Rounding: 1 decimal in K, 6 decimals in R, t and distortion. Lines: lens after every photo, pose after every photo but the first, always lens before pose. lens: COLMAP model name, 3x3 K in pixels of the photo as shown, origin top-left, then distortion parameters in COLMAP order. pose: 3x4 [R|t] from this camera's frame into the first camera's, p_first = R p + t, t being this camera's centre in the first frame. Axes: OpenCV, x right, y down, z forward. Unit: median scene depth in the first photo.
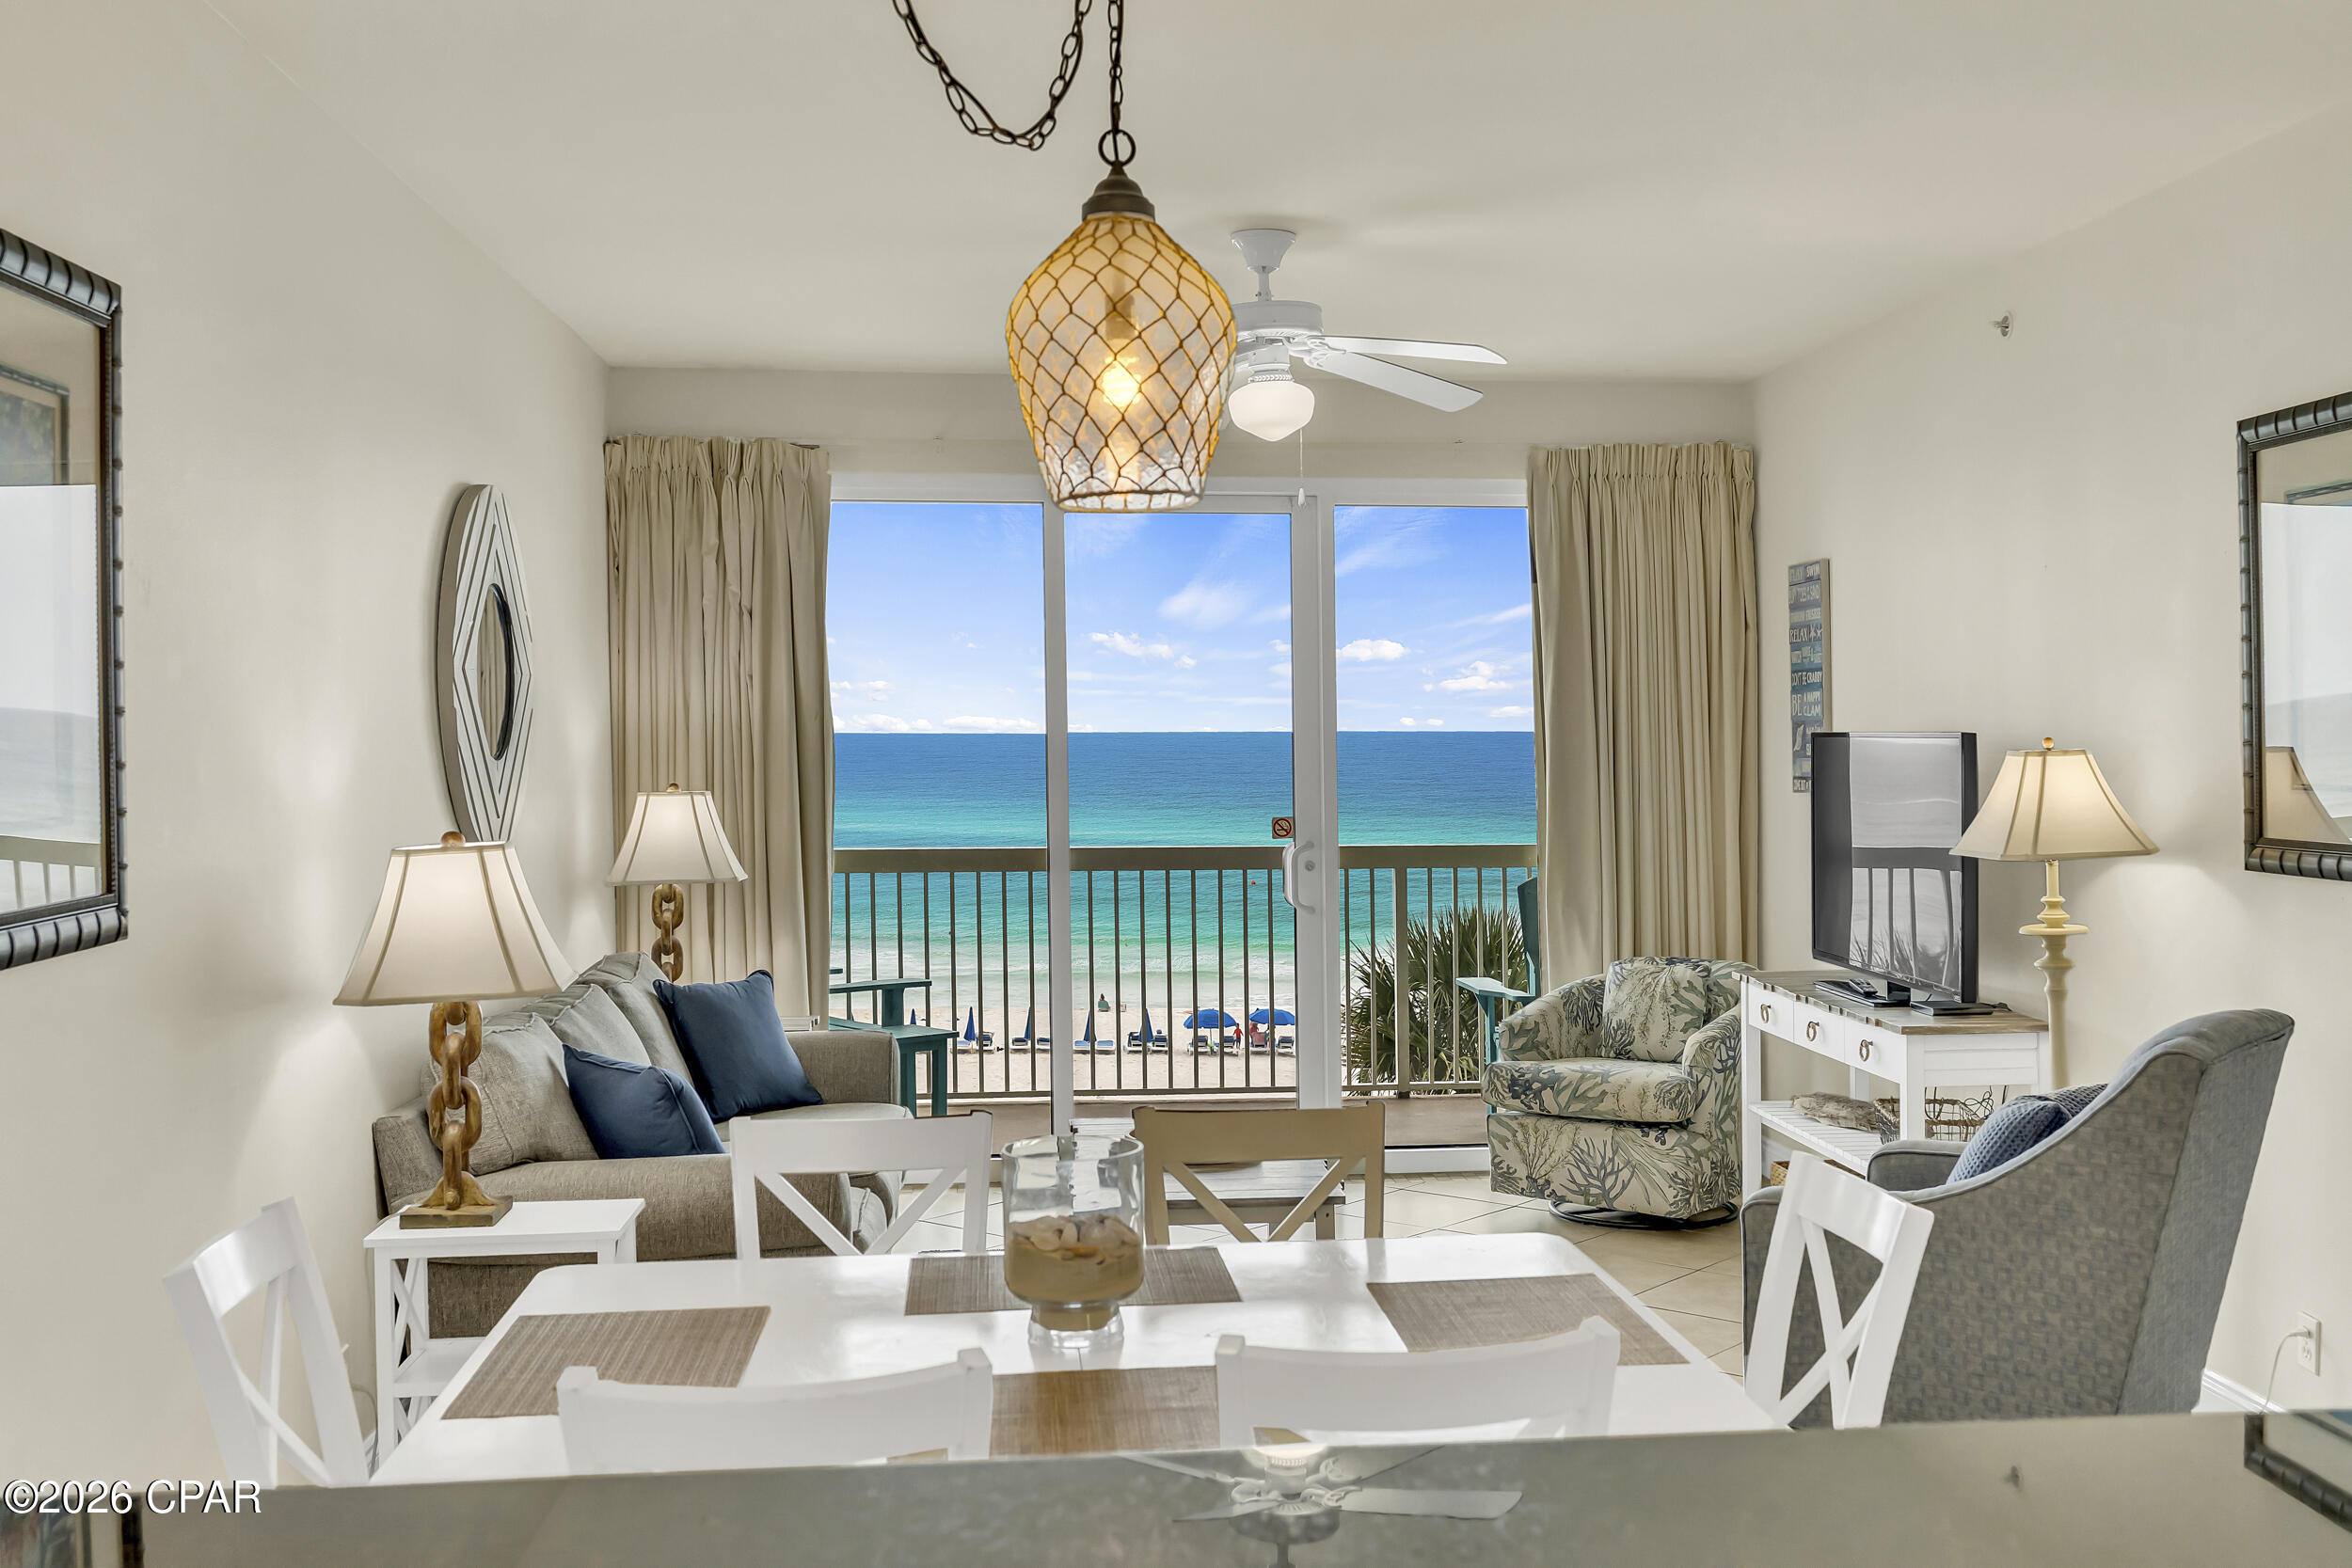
lens RADIAL K [[2331.4, 0, 1282.8], [0, 2331.4, 786.4], [0, 0, 1]] dist [0.005890, -0.006180]
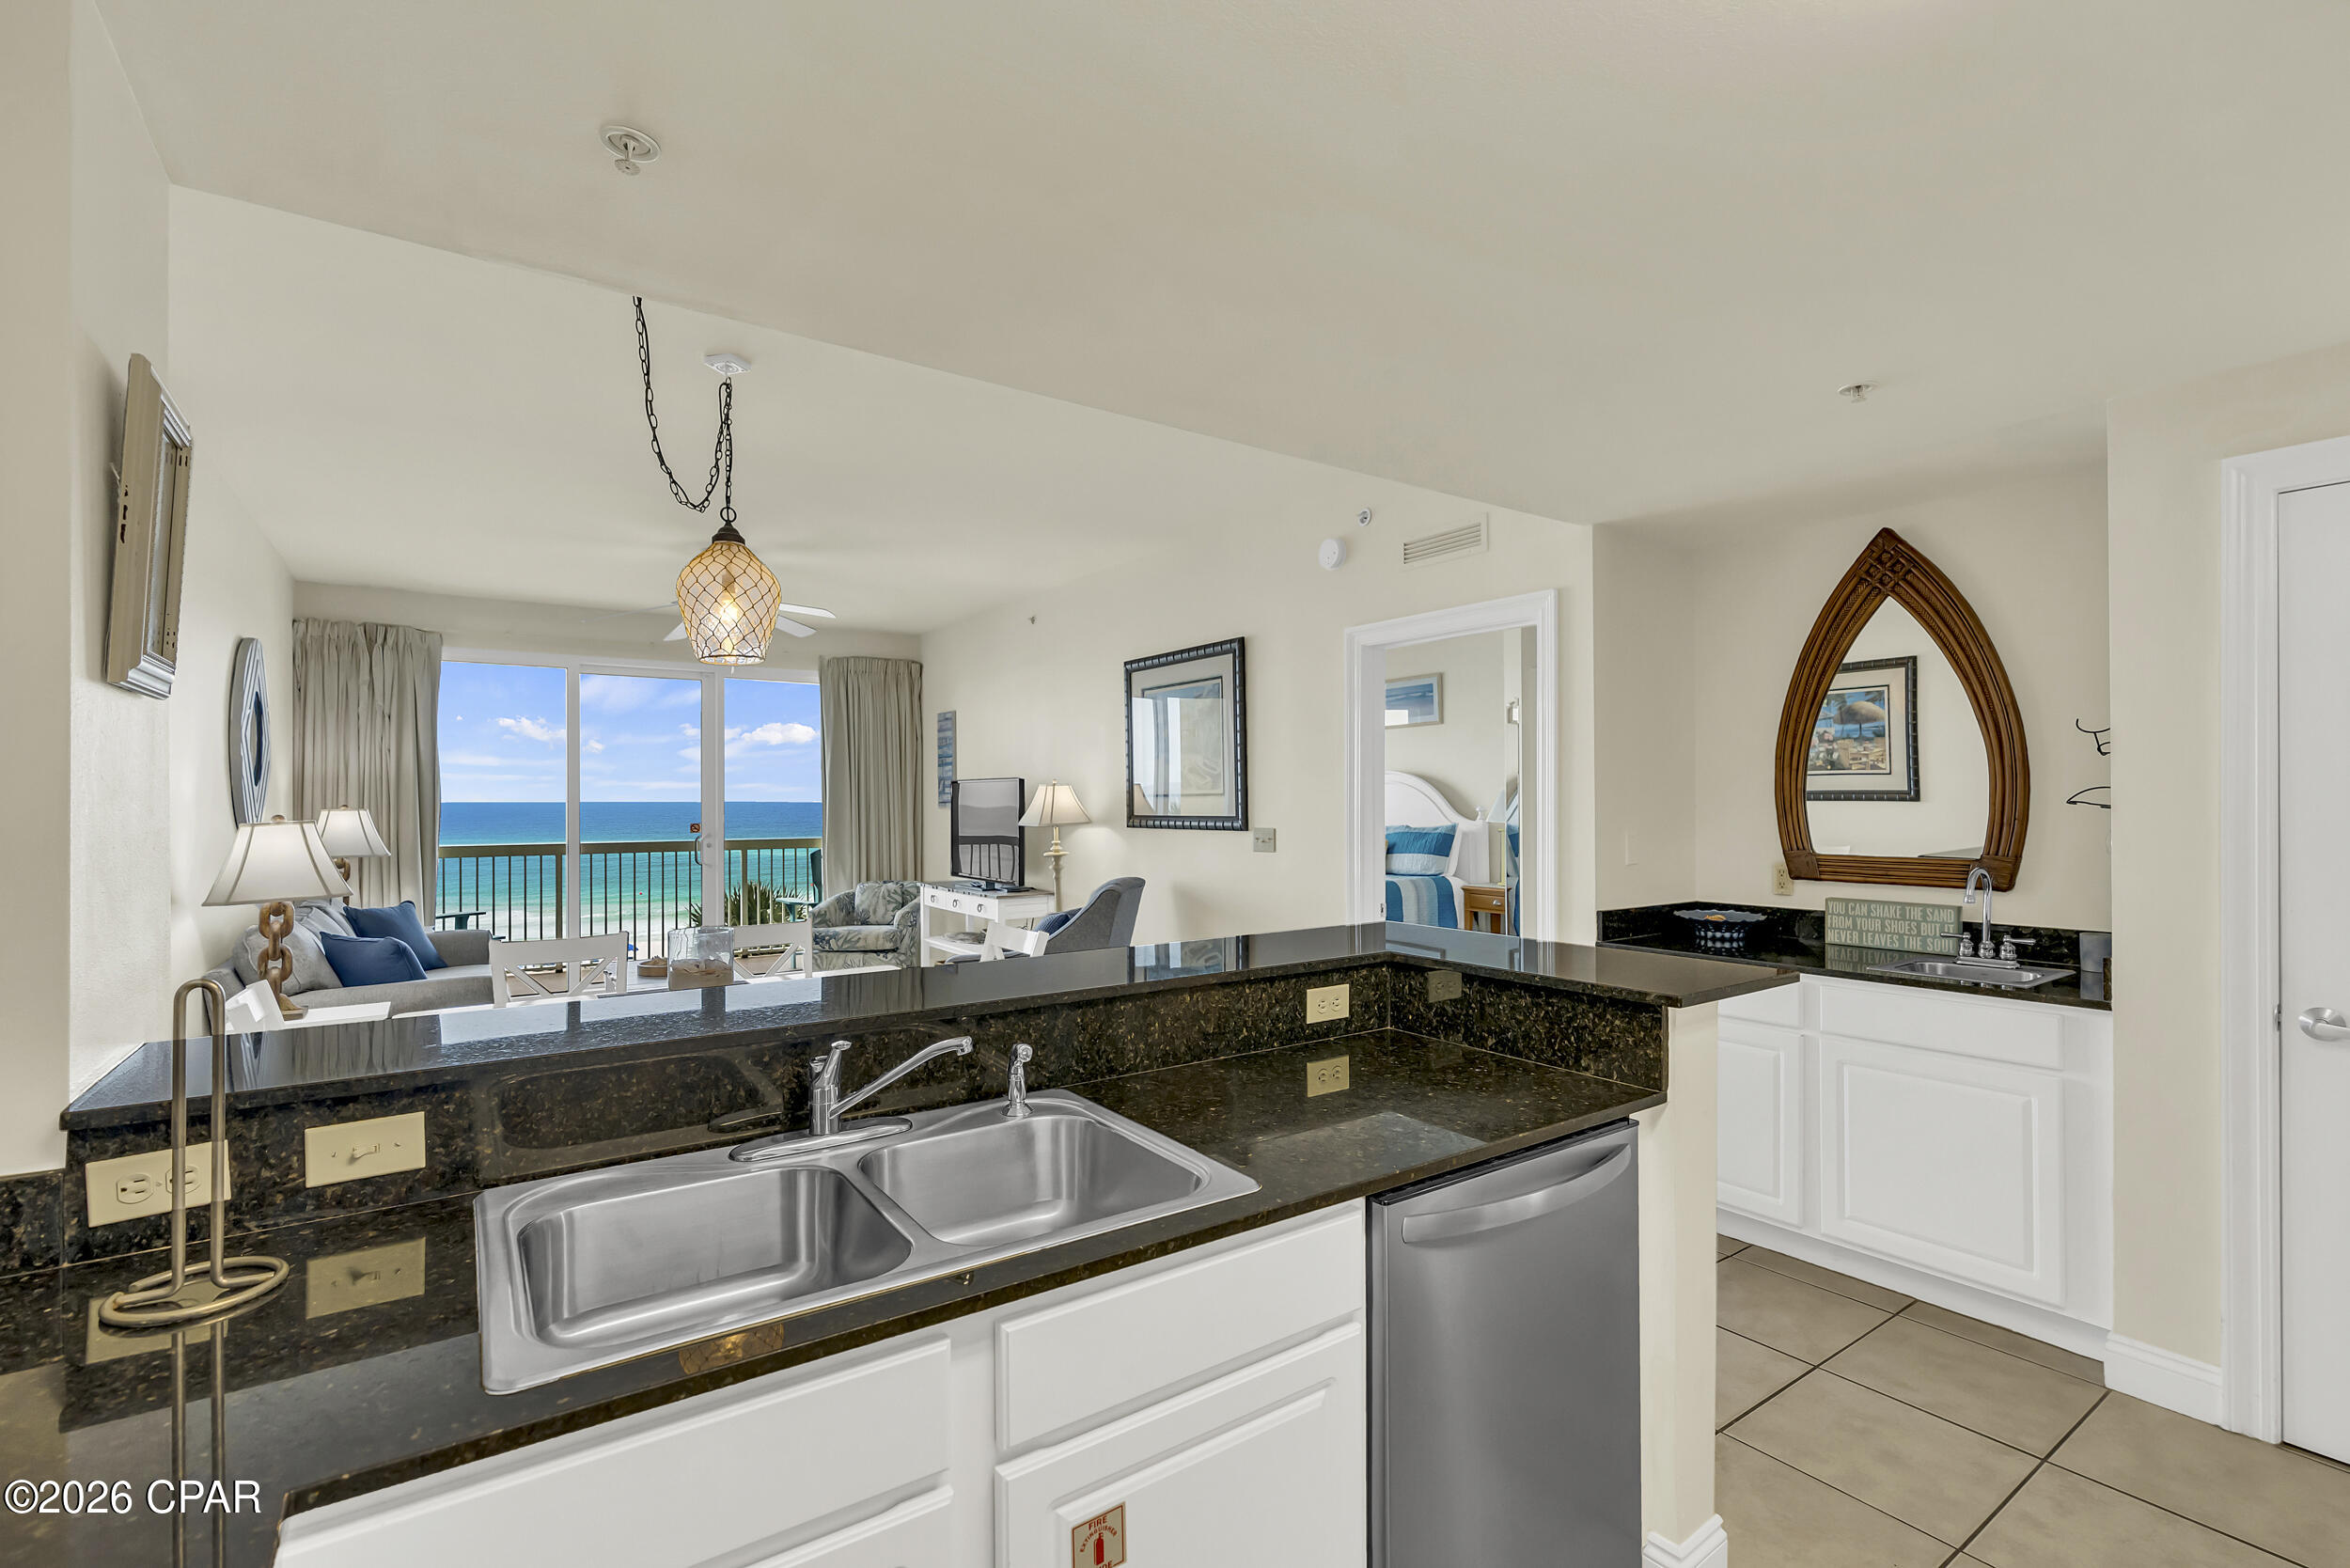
lens RADIAL K [[1054.4, 0, 1212.5], [0, 1054.4, 781.1], [0, 0, 1]] dist [-0.000227, 0.000033]
pose [[0.872175, 0.008977, 0.489112, -0.082000], [0.011818, 0.999153, -0.039412, 0.026137], [-0.489052, 0.040155, 0.871330, -0.095610]]
